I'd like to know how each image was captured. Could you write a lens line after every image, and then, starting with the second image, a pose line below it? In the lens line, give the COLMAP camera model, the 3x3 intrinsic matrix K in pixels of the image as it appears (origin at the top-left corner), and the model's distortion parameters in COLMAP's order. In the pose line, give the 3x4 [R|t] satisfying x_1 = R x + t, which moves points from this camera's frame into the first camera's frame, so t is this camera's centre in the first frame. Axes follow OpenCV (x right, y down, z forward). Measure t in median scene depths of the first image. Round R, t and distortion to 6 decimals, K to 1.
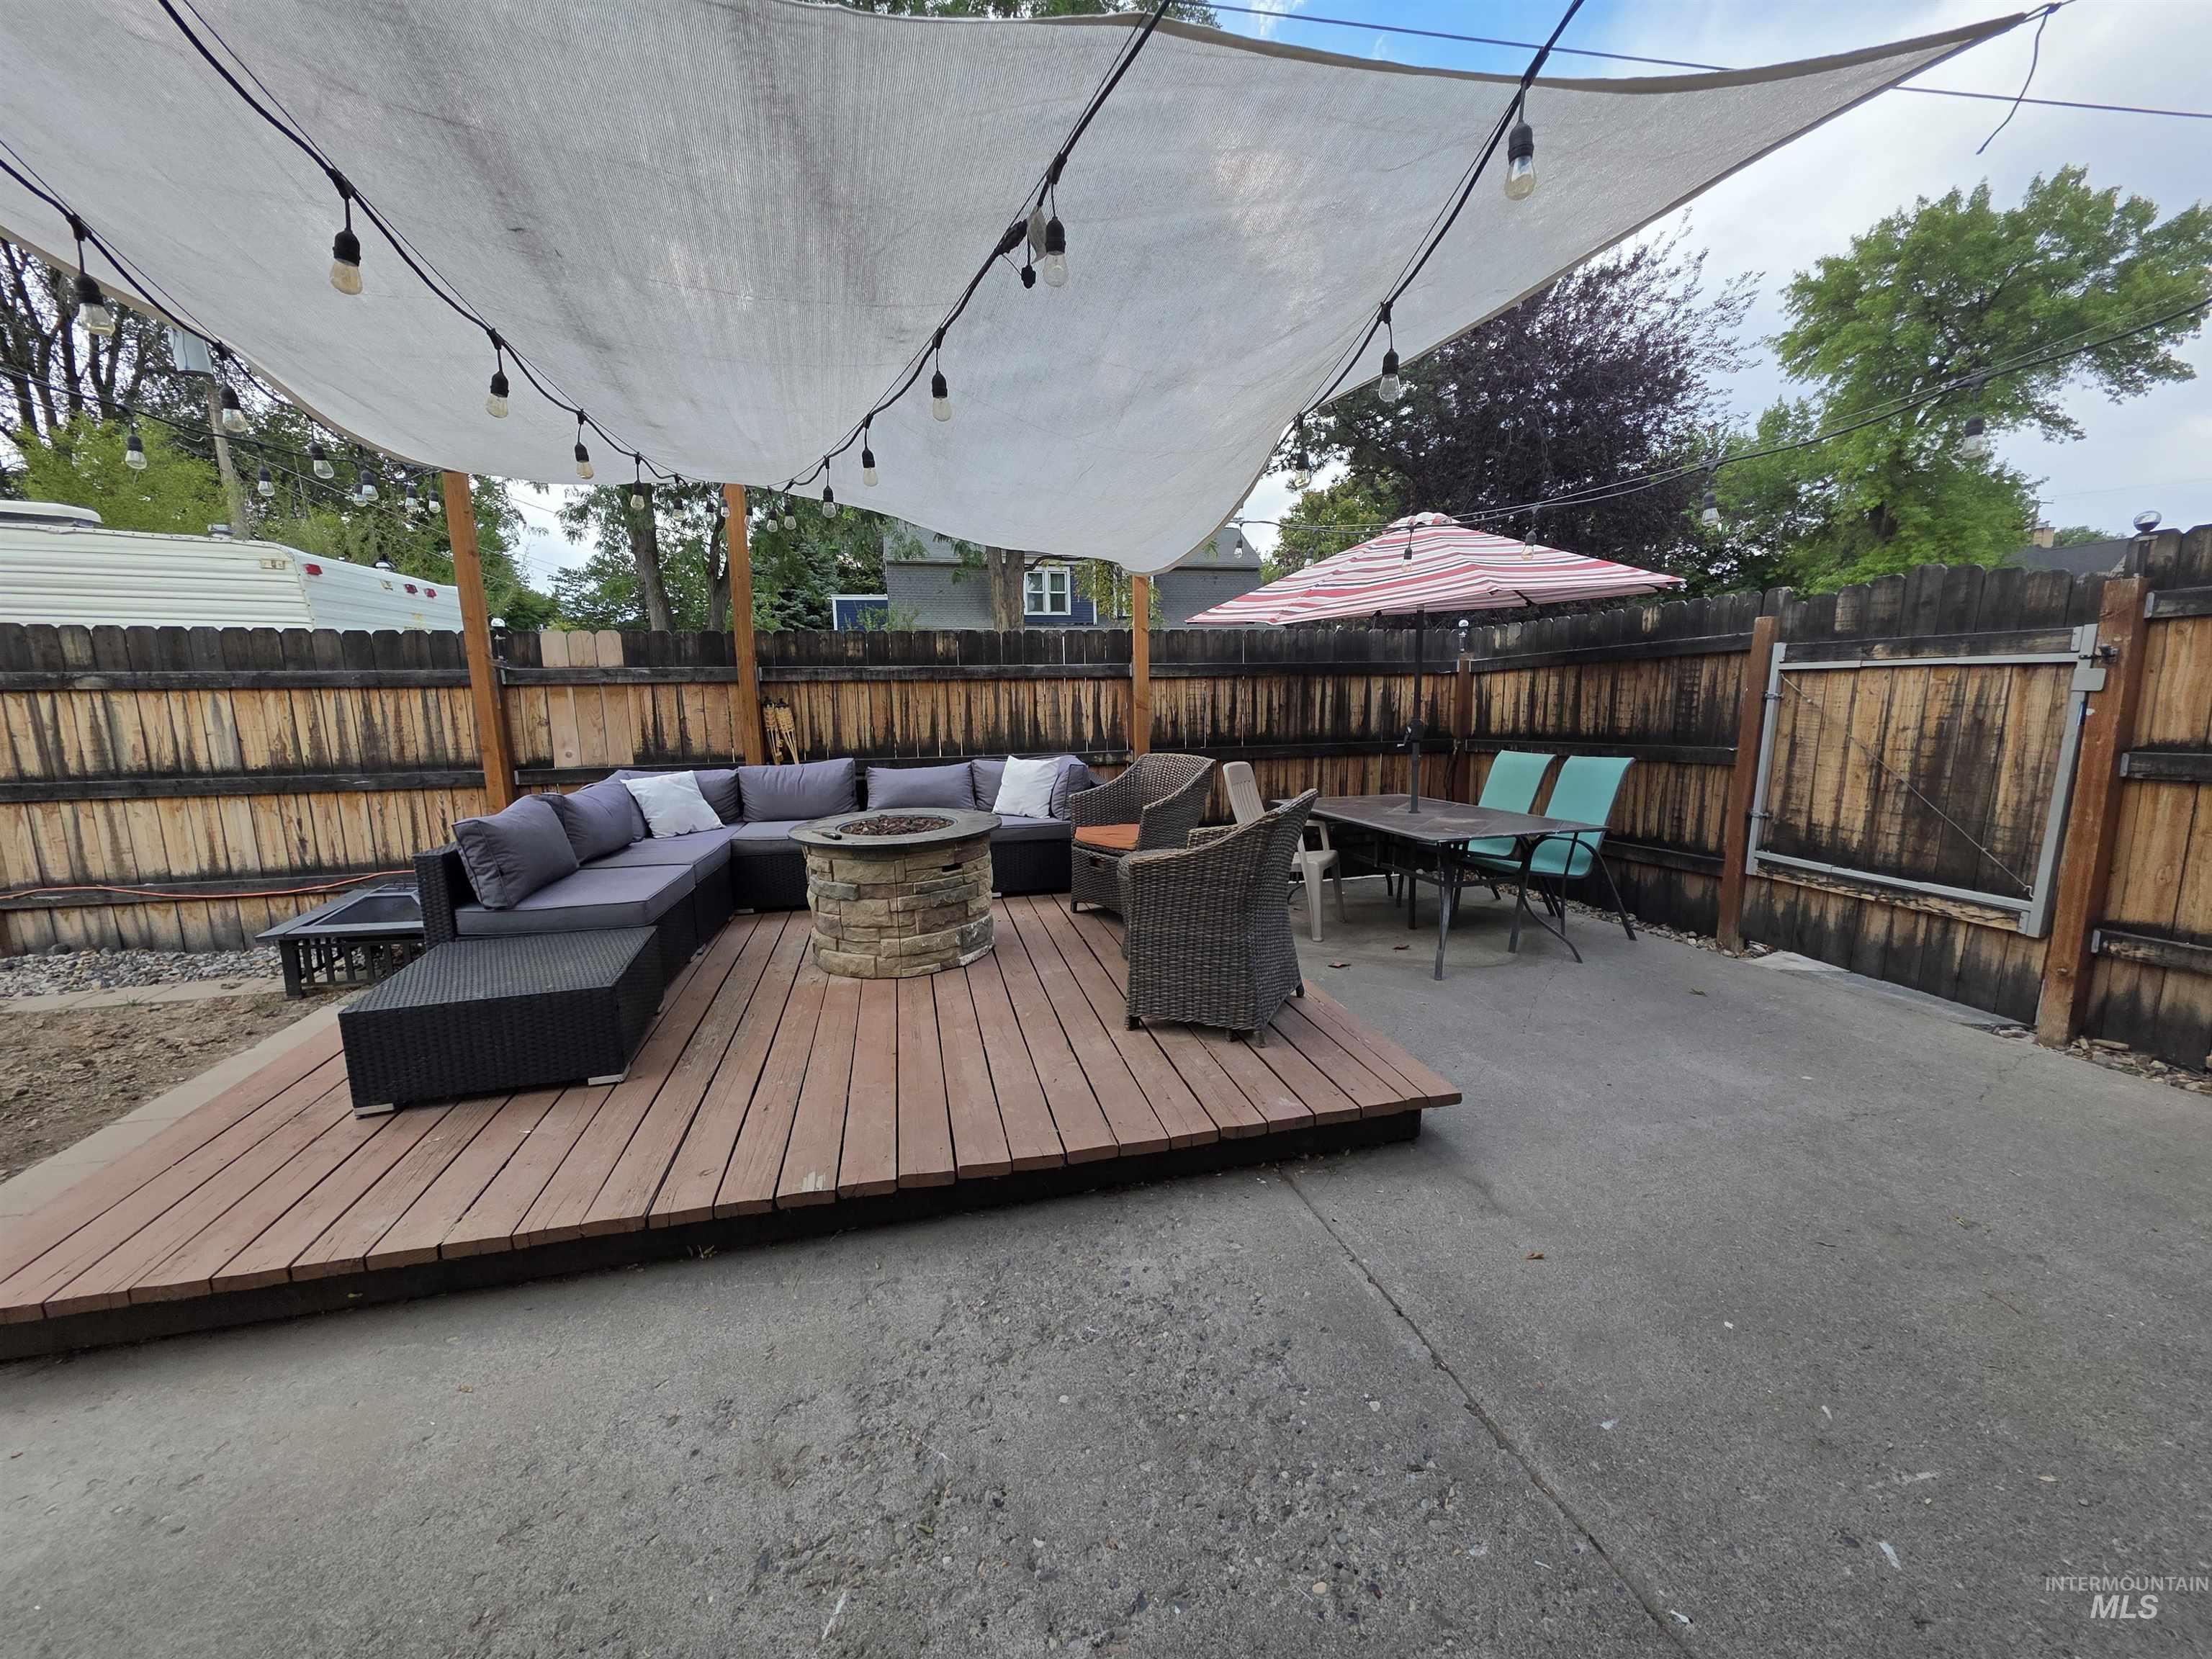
lens RADIAL K [[879.2, 0, 1119.2], [0, 879.2, 819.4], [0, 0, 1]] dist [0.003614, -0.001196]
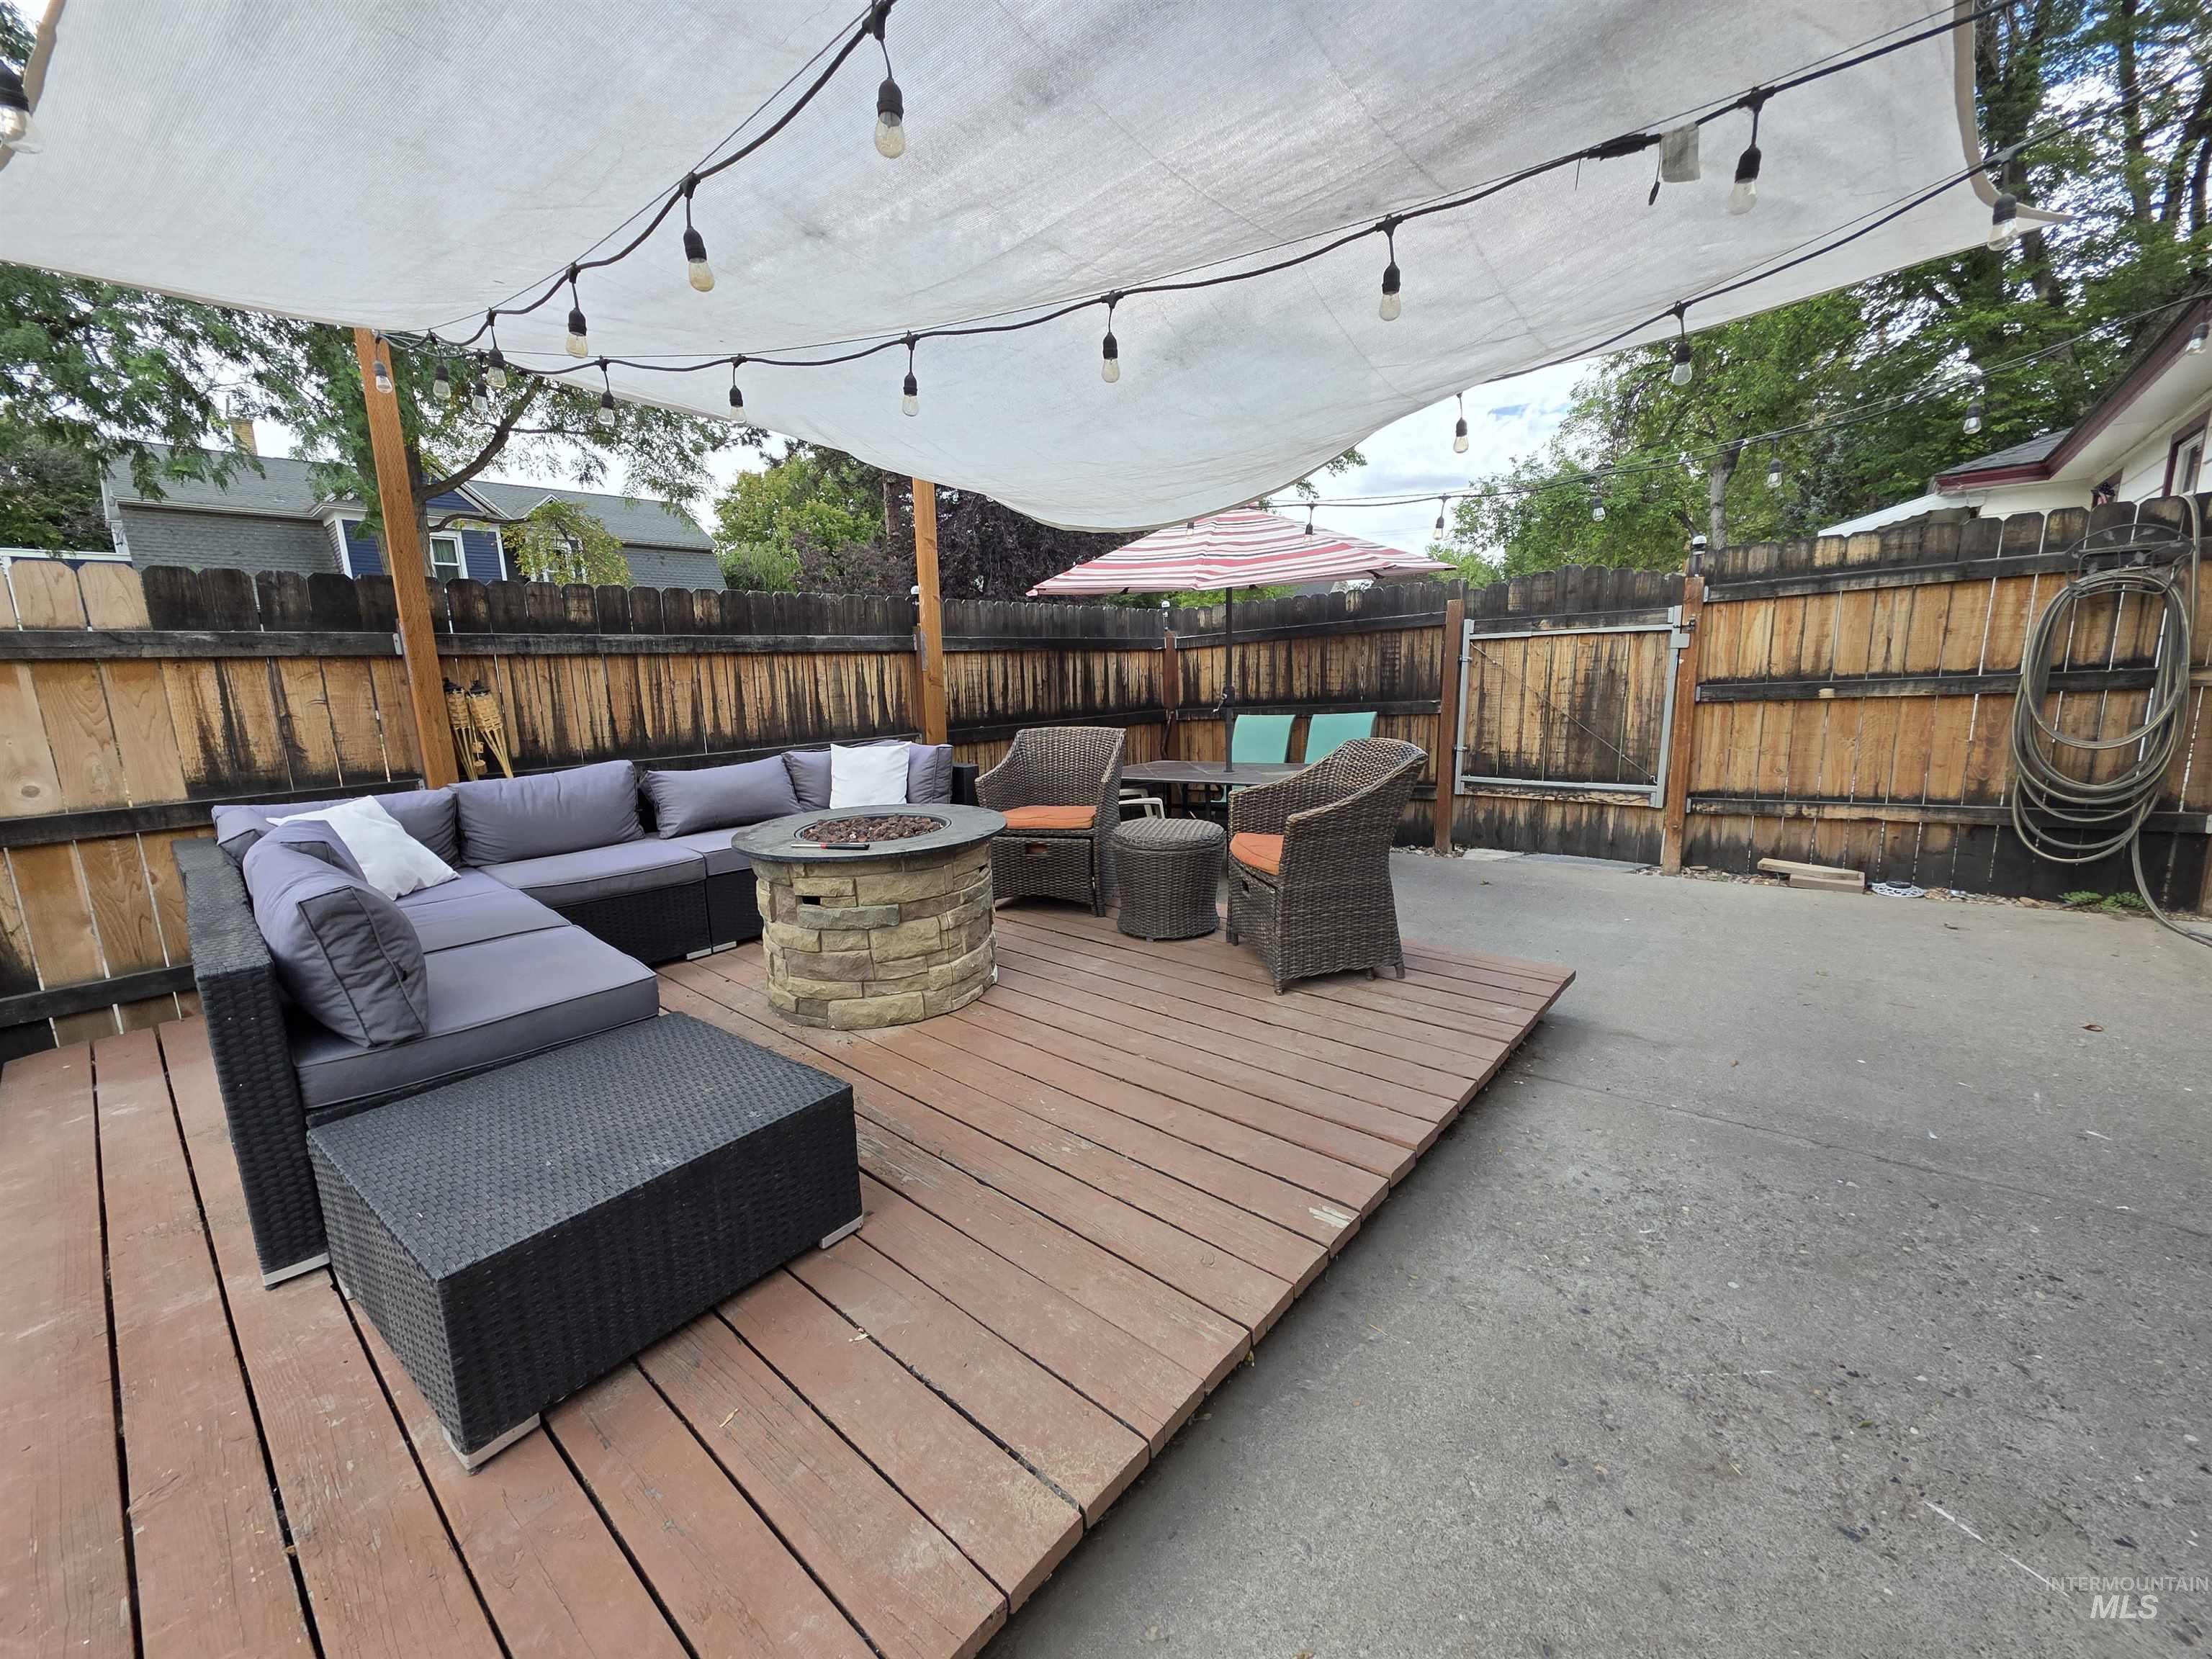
lens RADIAL K [[879.2, 0, 1124.5], [0, 879.2, 814.8], [0, 0, 1]] dist [0.003614, -0.001196]
pose [[0.811389, -0.107820, 0.574476, -0.529062], [0.107098, 0.993624, 0.035222, -0.008568], [-0.574611, 0.032947, 0.817763, 0.235364]]
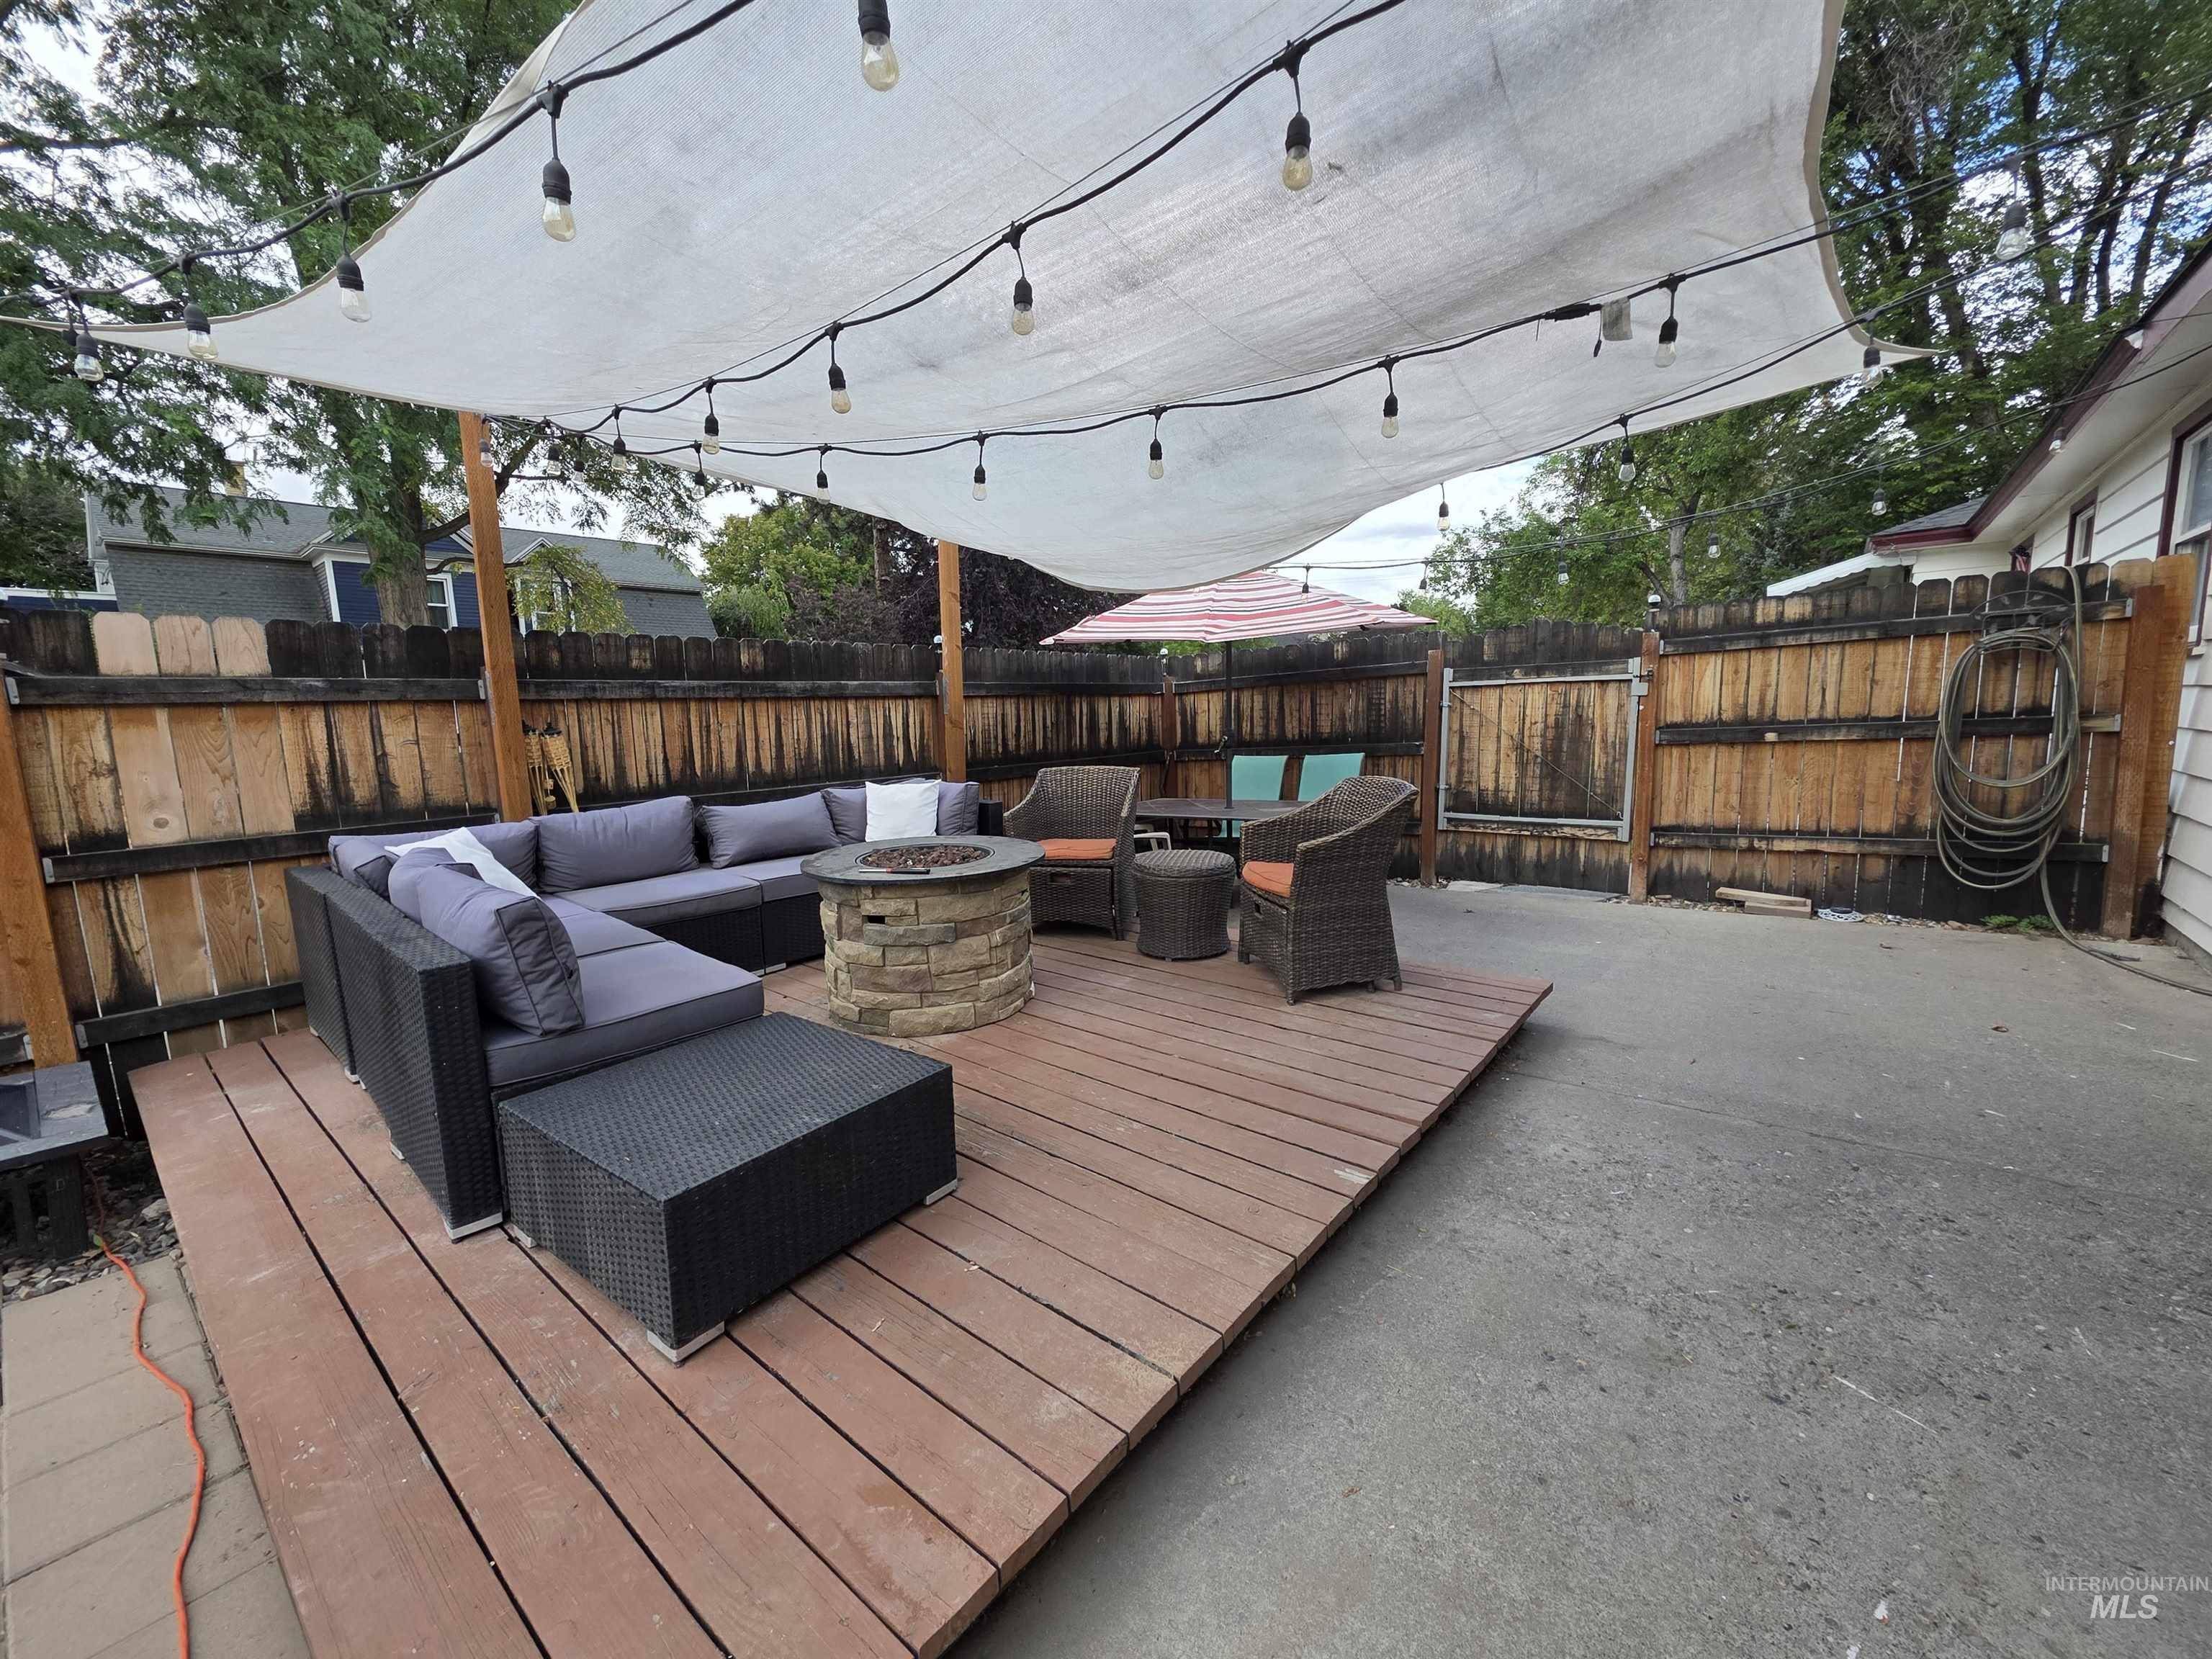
lens RADIAL K [[879.2, 0, 1128.0], [0, 879.2, 811.9], [0, 0, 1]] dist [0.003614, -0.001196]
pose [[0.795808, -0.079382, 0.600324, -0.622167], [0.107211, 0.994179, -0.010660, -0.006024], [-0.595983, 0.072845, 0.799686, 0.185914]]
